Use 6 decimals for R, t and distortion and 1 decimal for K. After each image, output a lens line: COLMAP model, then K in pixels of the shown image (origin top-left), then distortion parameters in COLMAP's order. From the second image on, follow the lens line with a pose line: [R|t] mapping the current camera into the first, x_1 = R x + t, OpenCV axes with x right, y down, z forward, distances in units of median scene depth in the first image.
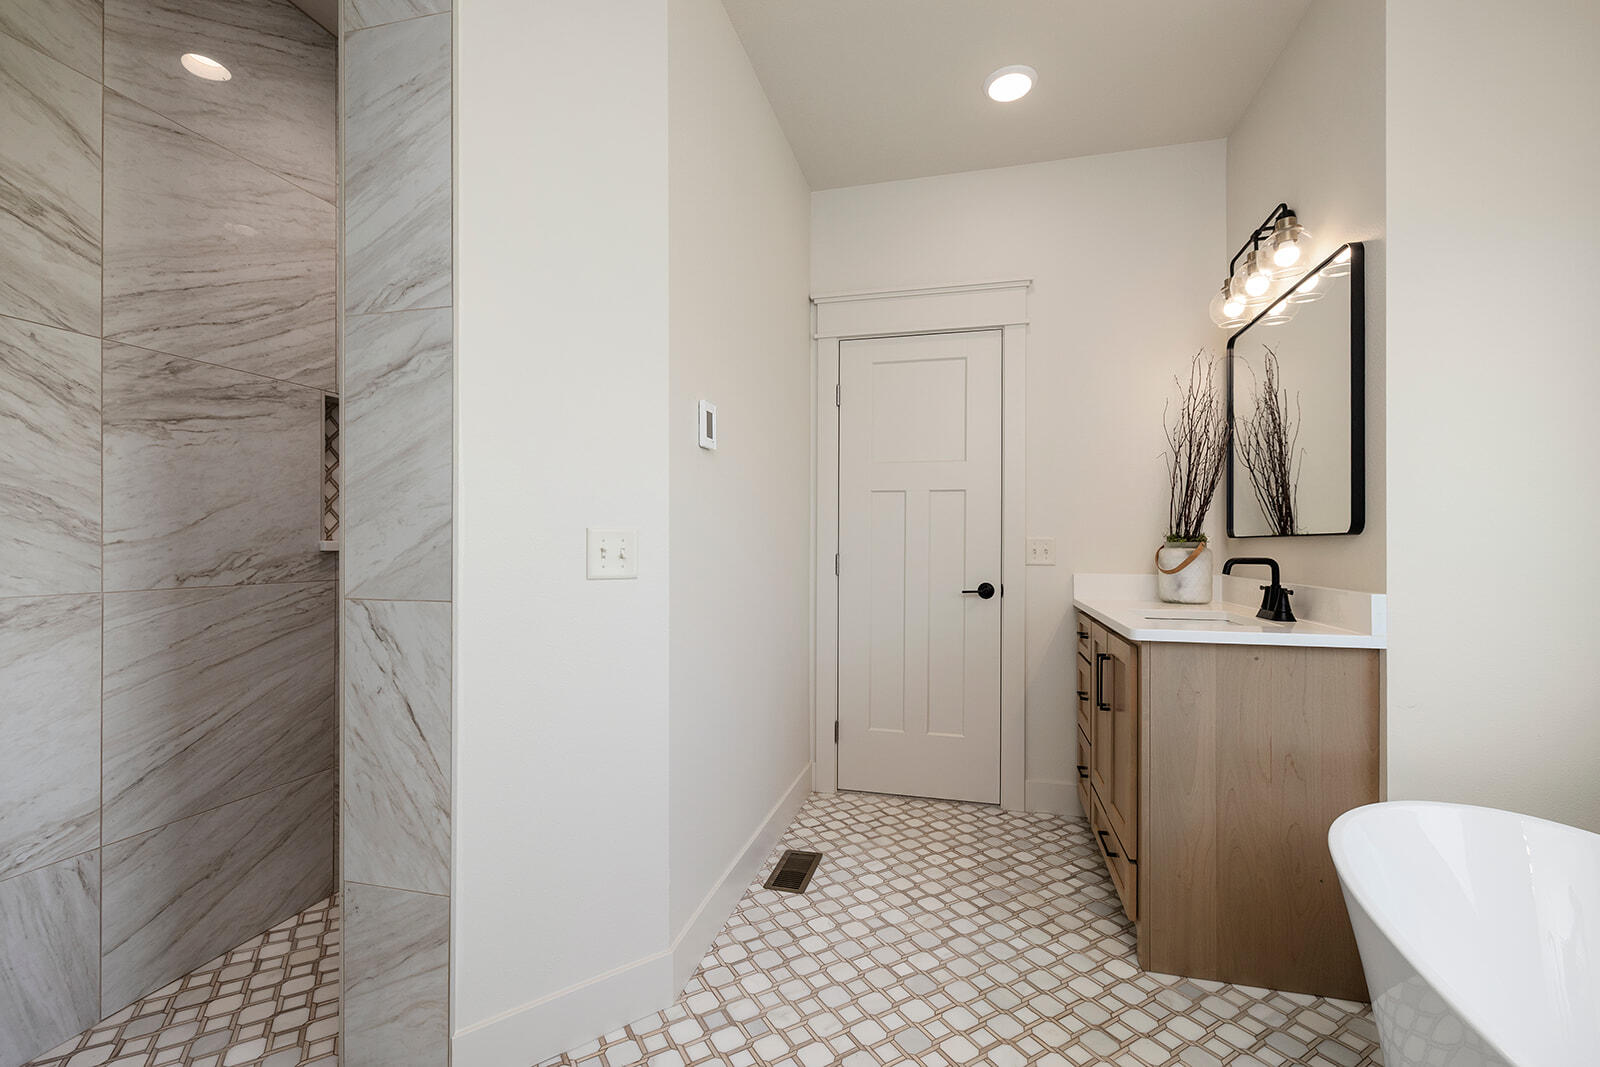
lens RADIAL K [[688.9, 0, 795.8], [0, 688.9, 542.5], [0, 0, 1]] dist [0.002899, -0.000956]
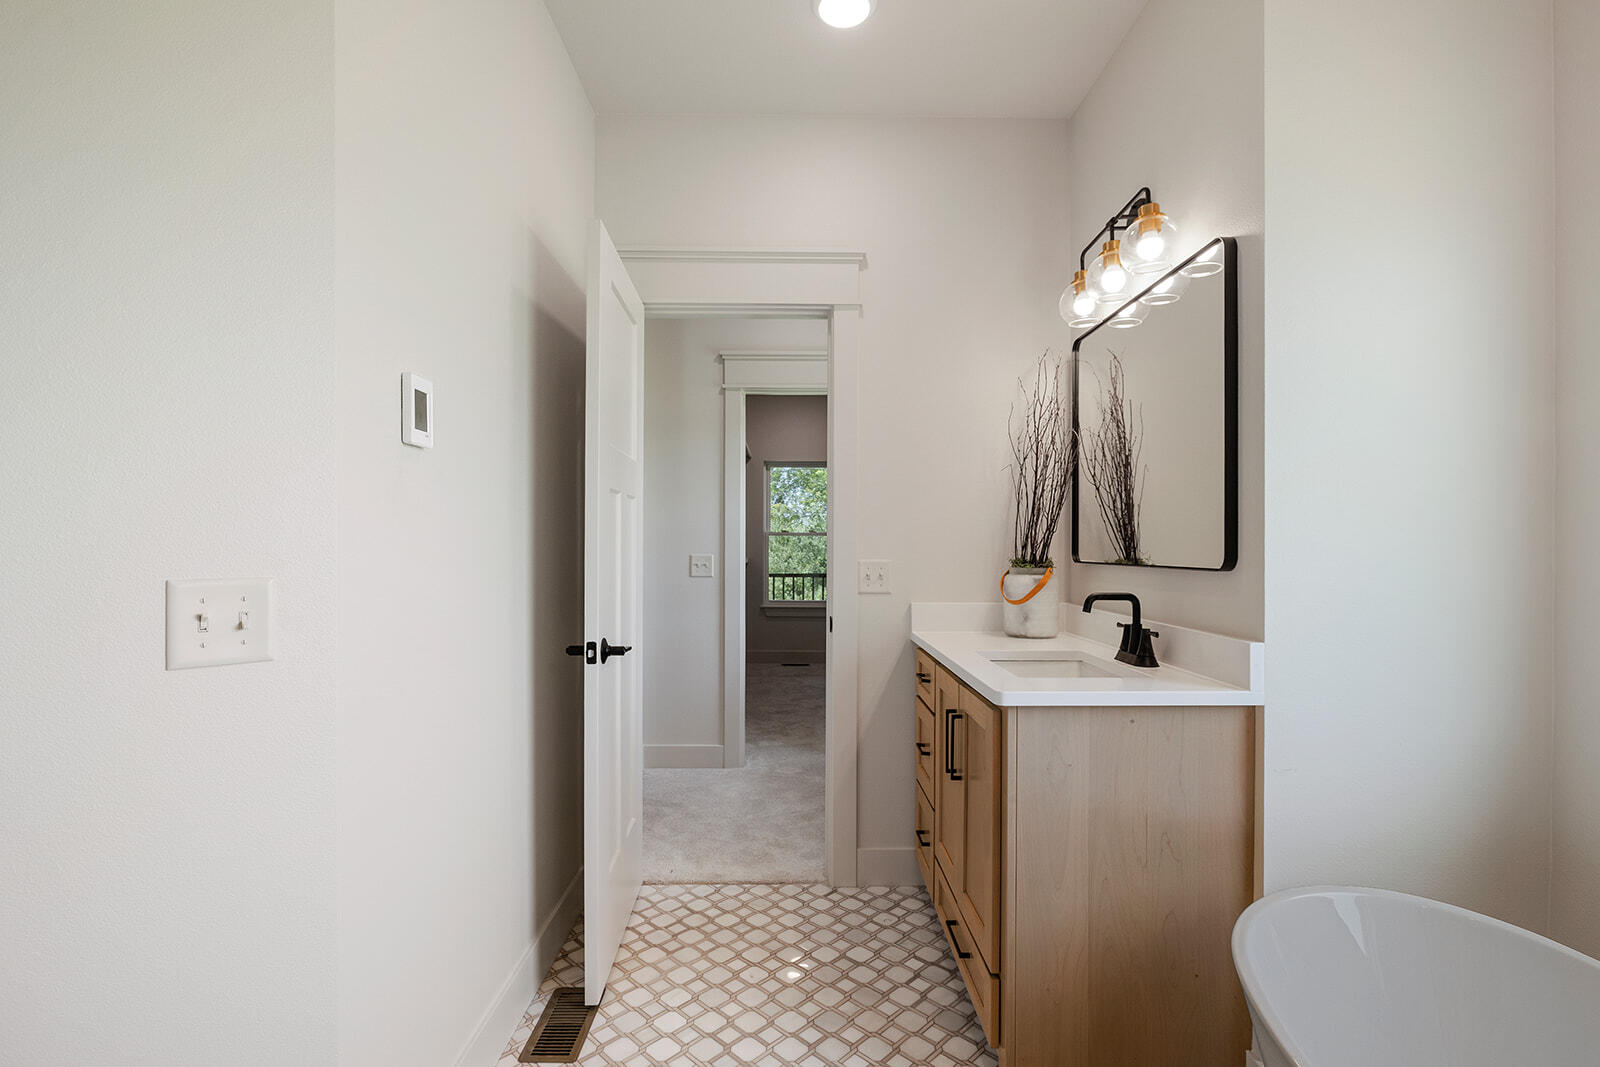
lens RADIAL K [[758.1, 0, 800.6], [0, 758.1, 544.0], [0, 0, 1]] dist [-0.012847, 0.000928]
pose [[0.964242, 0.000036, 0.265025, 0.028642], [0.000175, 1.000000, -0.000769, -0.034462], [-0.265025, 0.000788, 0.964241, 0.168767]]
